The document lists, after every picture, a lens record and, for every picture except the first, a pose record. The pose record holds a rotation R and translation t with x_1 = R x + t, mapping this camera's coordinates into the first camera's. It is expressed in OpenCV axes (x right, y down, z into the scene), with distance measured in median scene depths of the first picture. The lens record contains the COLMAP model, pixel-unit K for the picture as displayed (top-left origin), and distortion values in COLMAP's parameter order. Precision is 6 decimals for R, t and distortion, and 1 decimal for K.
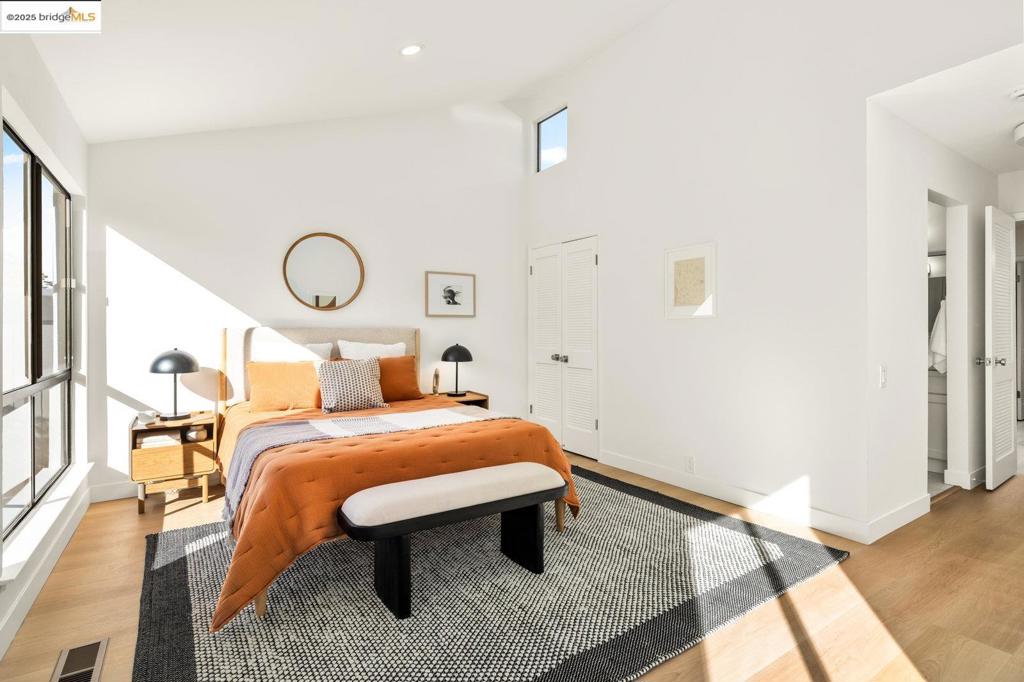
lens RADIAL K [[495.0, 0, 515.7], [0, 495.0, 341.1], [0, 0, 1]] dist [0.013130, -0.000045]
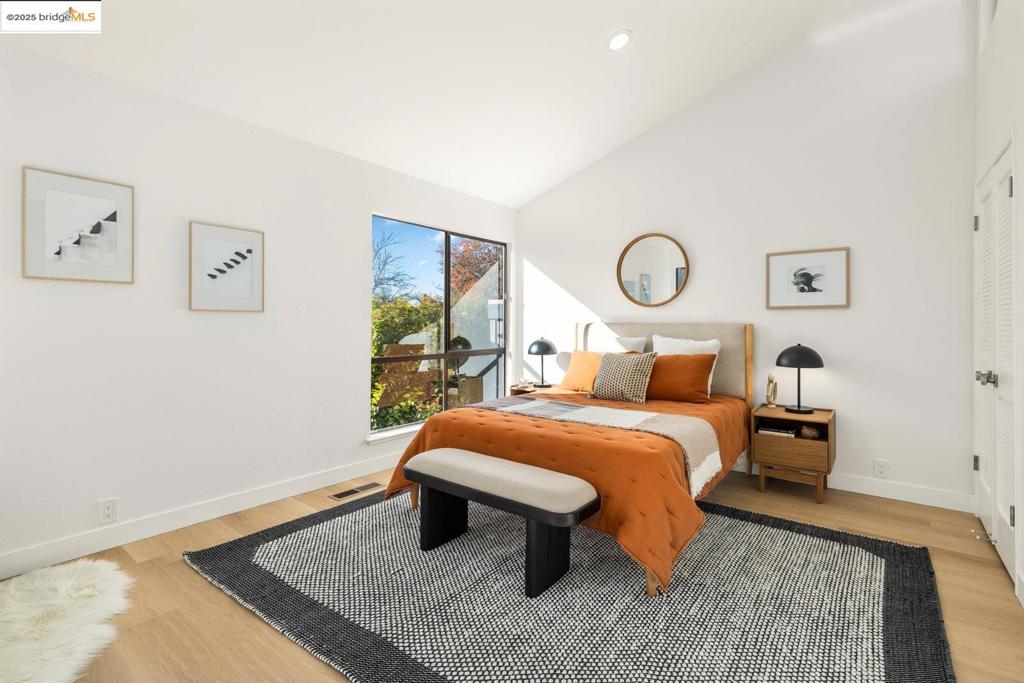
lens RADIAL K [[489.7, 0, 517.2], [0, 489.7, 319.2], [0, 0, 1]] dist [-0.008520, 0.003733]
pose [[0.322664, -0.011082, -0.946449, 0.489885], [-0.030593, 0.999287, -0.022131, -0.002766], [0.946019, 0.036096, 0.322095, 0.384438]]
